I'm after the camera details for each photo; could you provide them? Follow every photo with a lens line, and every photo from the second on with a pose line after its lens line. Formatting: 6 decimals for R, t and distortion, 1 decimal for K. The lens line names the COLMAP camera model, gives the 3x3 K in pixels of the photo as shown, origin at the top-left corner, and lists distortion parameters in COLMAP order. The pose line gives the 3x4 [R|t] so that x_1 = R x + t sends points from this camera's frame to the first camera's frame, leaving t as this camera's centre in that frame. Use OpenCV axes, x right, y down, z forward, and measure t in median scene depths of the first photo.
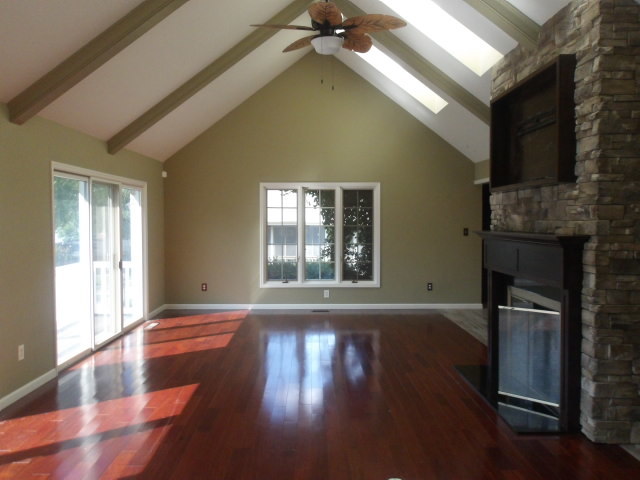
lens RADIAL K [[525.1, 0, 320.3], [0, 525.1, 236.3], [0, 0, 1]] dist [-0.002184, 0.009223]
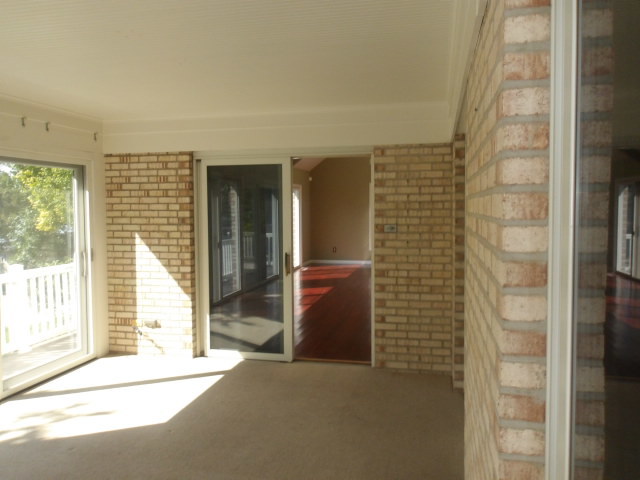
lens RADIAL K [[525.1, 0, 320.3], [0, 525.1, 236.3], [0, 0, 1]] dist [-0.002184, 0.009223]
pose [[0.972178, 0.007153, -0.234135, 0.109775], [-0.002516, 0.999795, 0.020096, 0.024981], [0.234230, -0.018948, 0.971996, -0.559344]]
